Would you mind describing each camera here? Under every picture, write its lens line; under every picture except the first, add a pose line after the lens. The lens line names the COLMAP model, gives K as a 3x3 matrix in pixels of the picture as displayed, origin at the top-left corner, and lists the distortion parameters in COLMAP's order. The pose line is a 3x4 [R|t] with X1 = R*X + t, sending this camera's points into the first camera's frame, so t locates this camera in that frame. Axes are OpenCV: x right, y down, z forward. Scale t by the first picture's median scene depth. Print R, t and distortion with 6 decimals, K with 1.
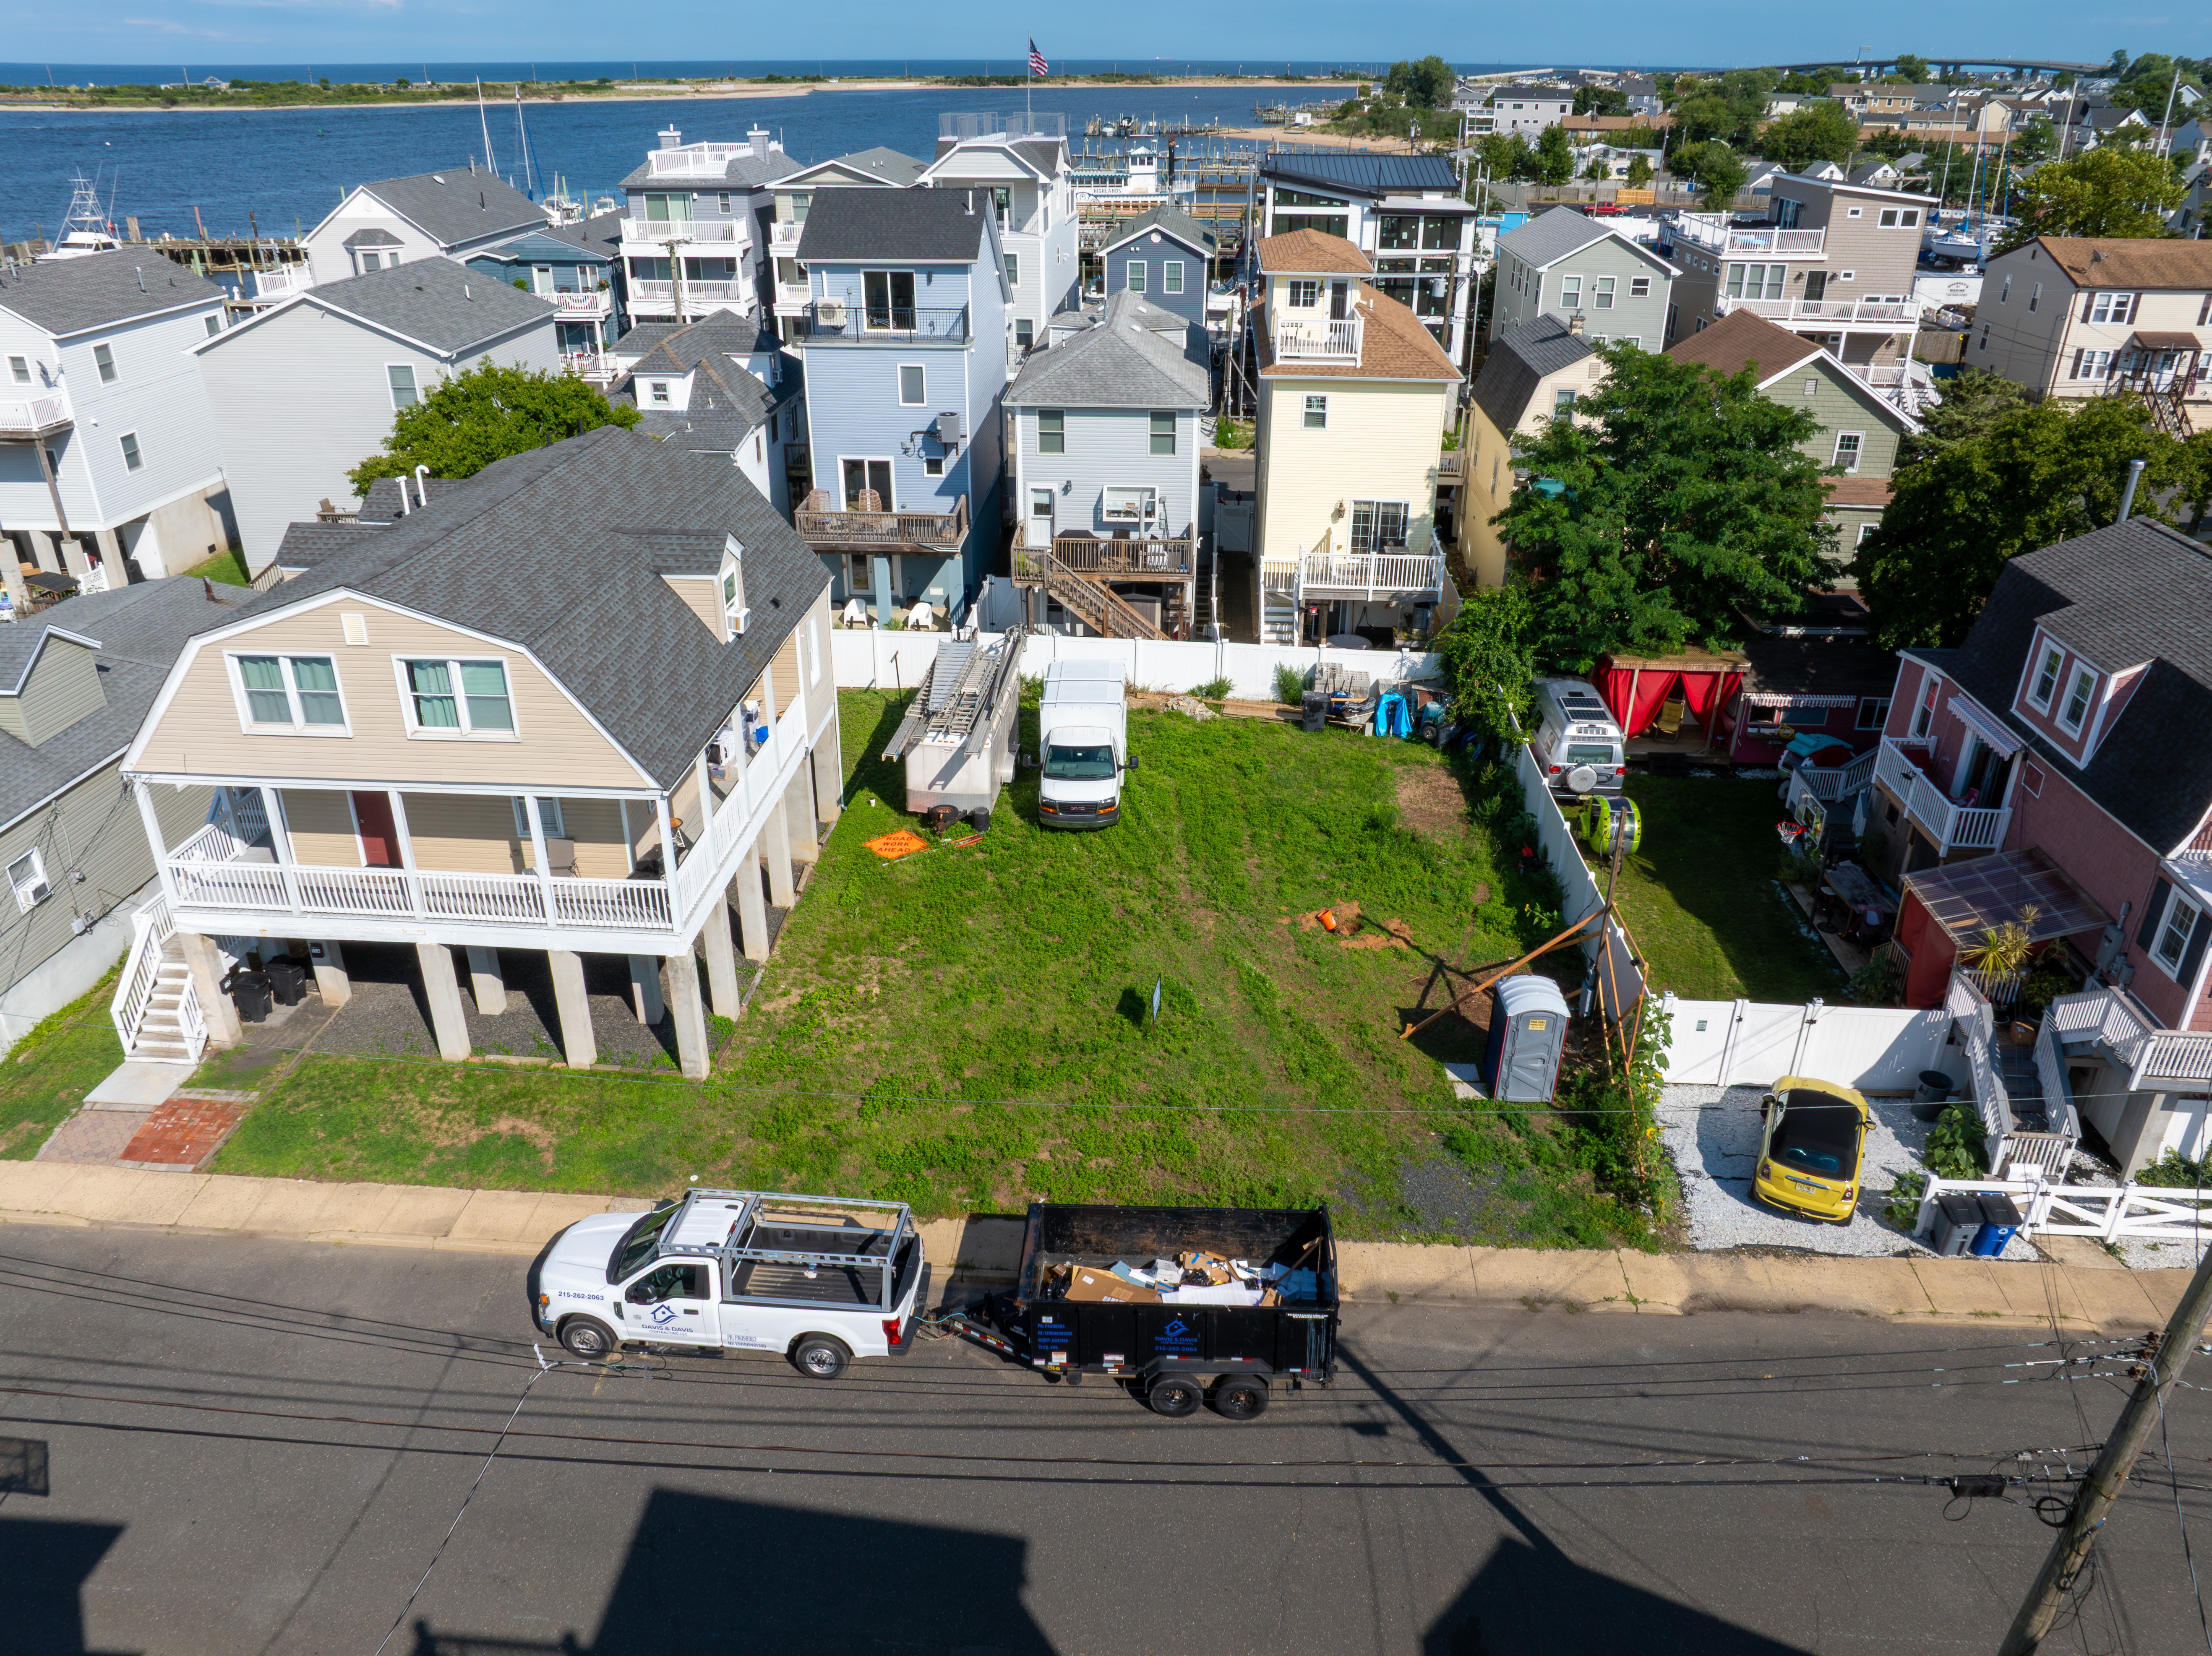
lens RADIAL K [[1550.1, 0, 1106.0], [0, 1550.1, 828.0], [0, 0, 1]] dist [-0.035976, -0.002170]
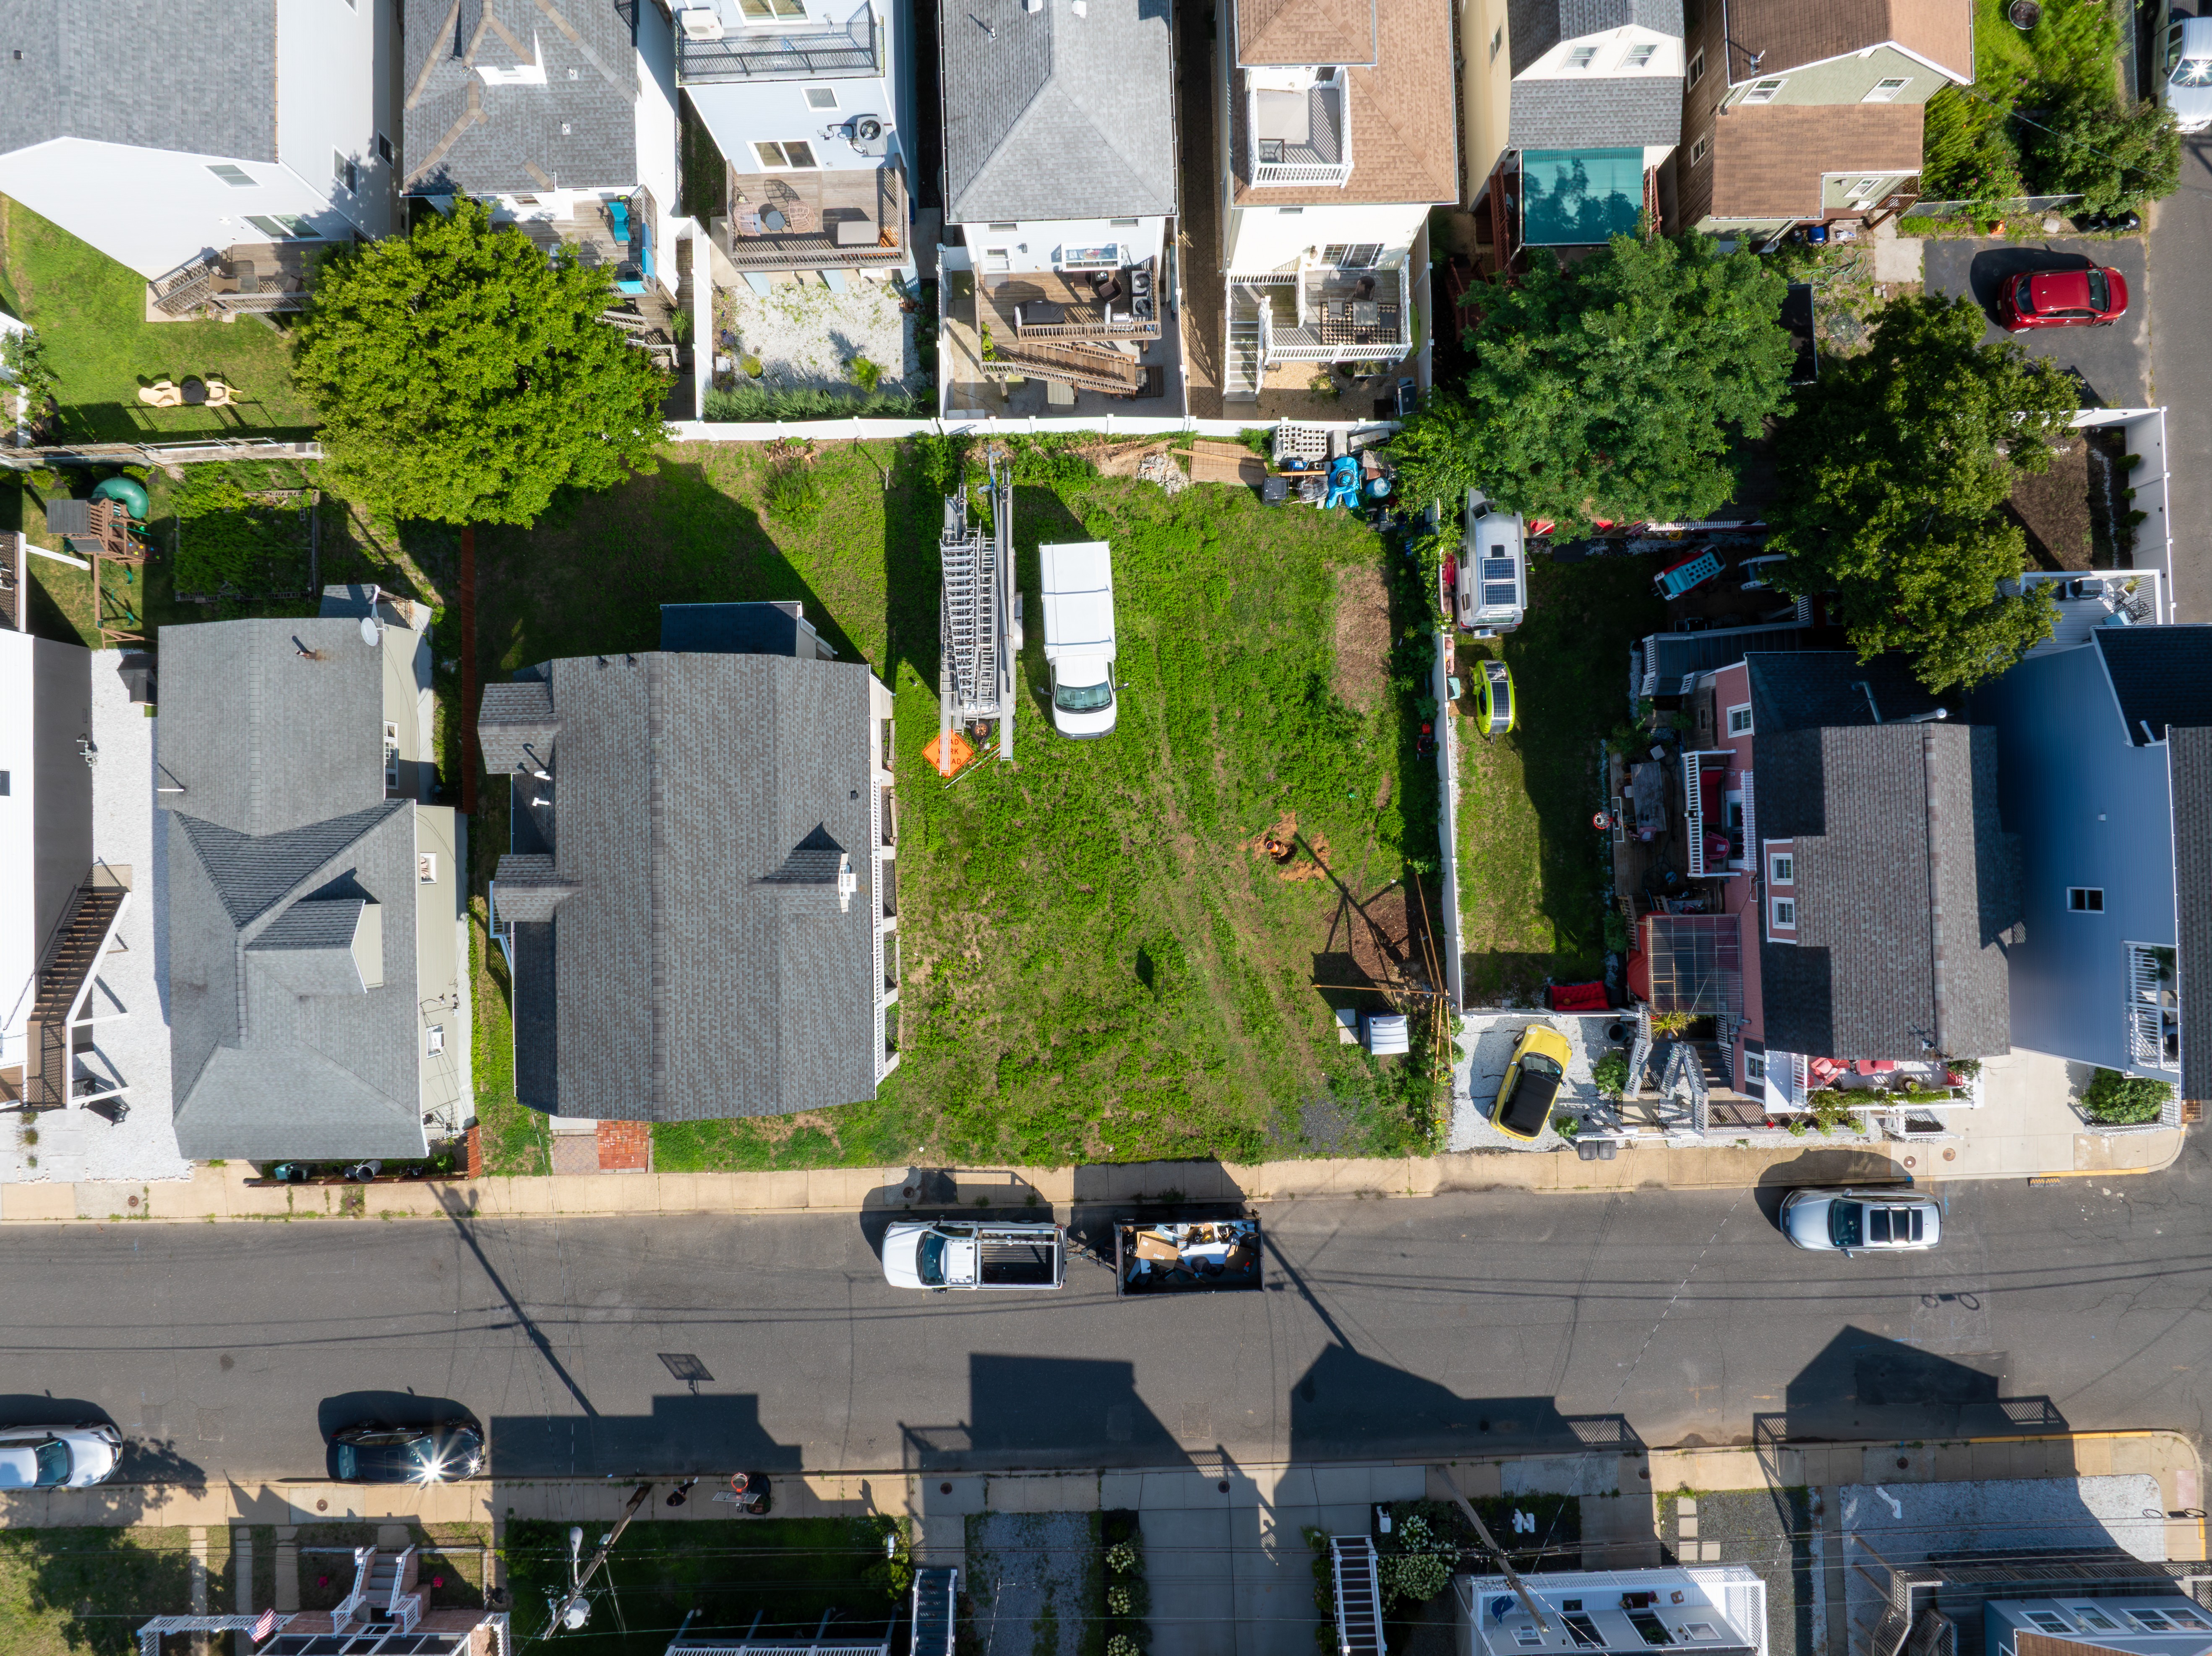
lens RADIAL K [[1553.0, 0, 1106.0], [0, 1553.0, 828.0], [0, 0, 1]] dist [-0.037860, -0.001062]
pose [[0.995892, -0.090518, -0.002464, -0.005275], [0.044590, 0.466540, 0.883376, -1.087221], [-0.078812, -0.879856, 0.468659, 0.311001]]
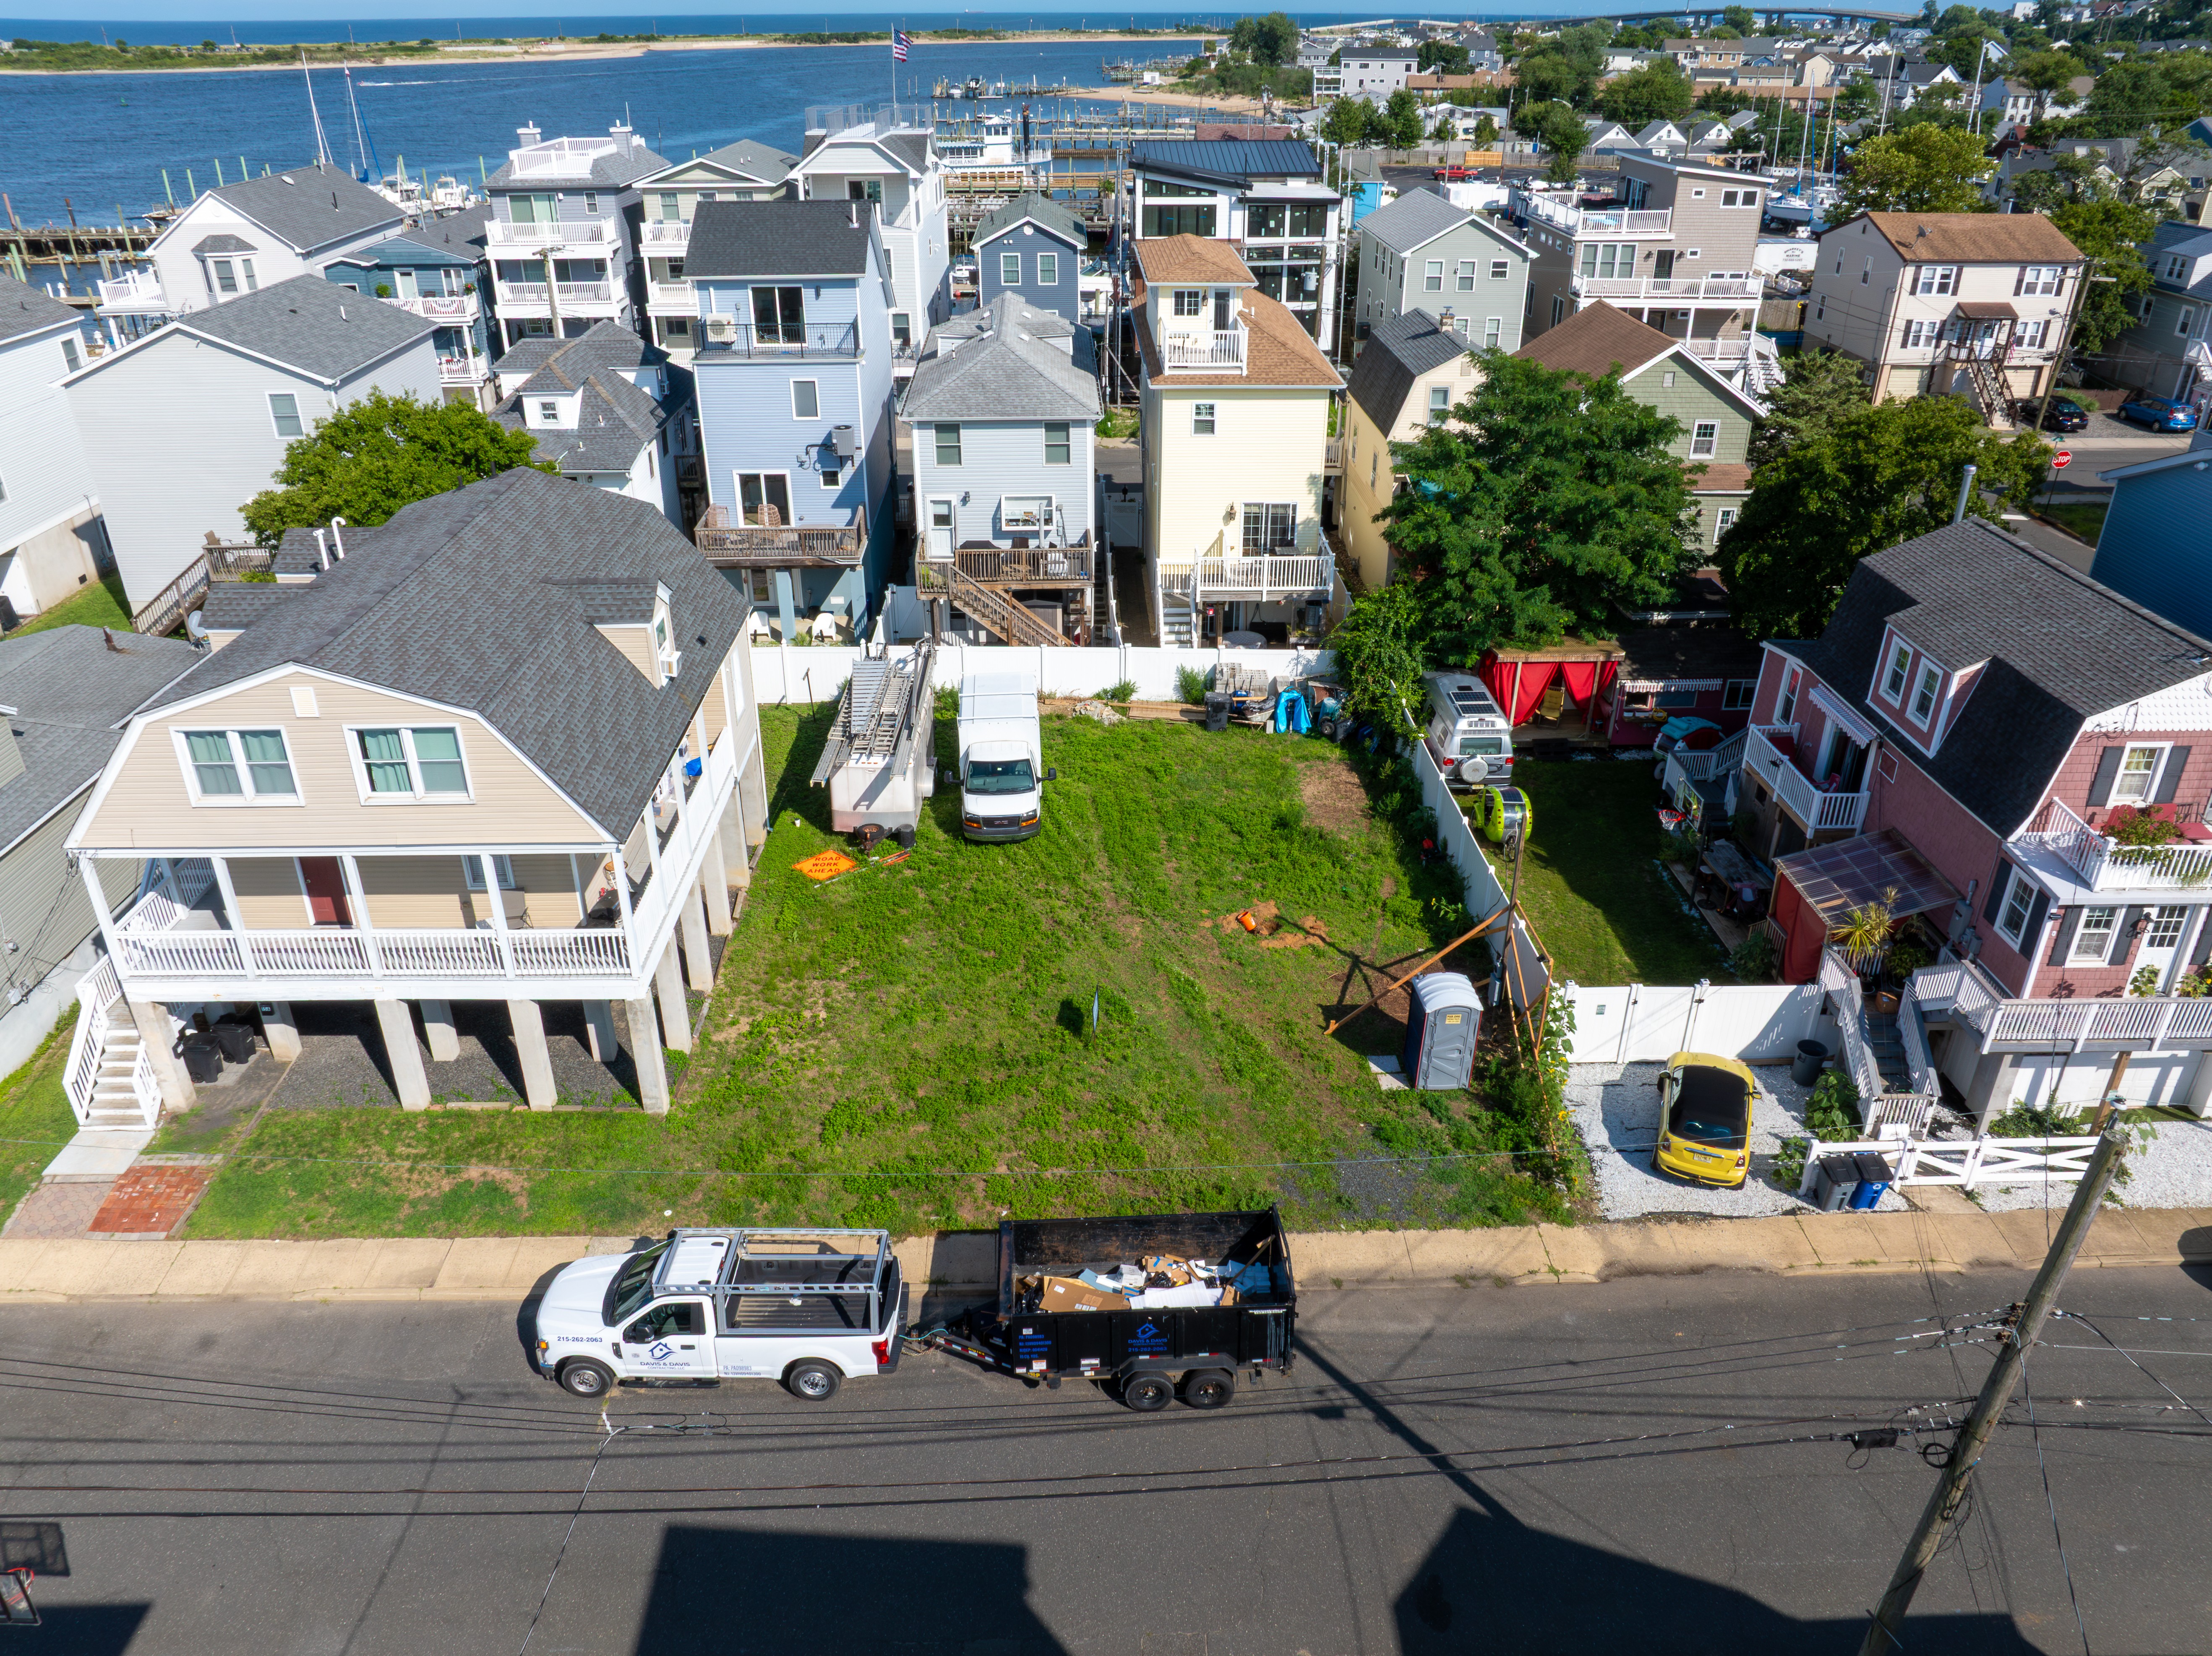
lens RADIAL K [[1550.1, 0, 1106.0], [0, 1550.1, 828.0], [0, 0, 1]] dist [-0.035976, -0.002170]
pose [[0.995761, -0.046777, 0.079201, -0.029545], [0.044754, 0.998630, 0.027131, -0.032692], [-0.080361, -0.023471, 0.996489, -0.037421]]
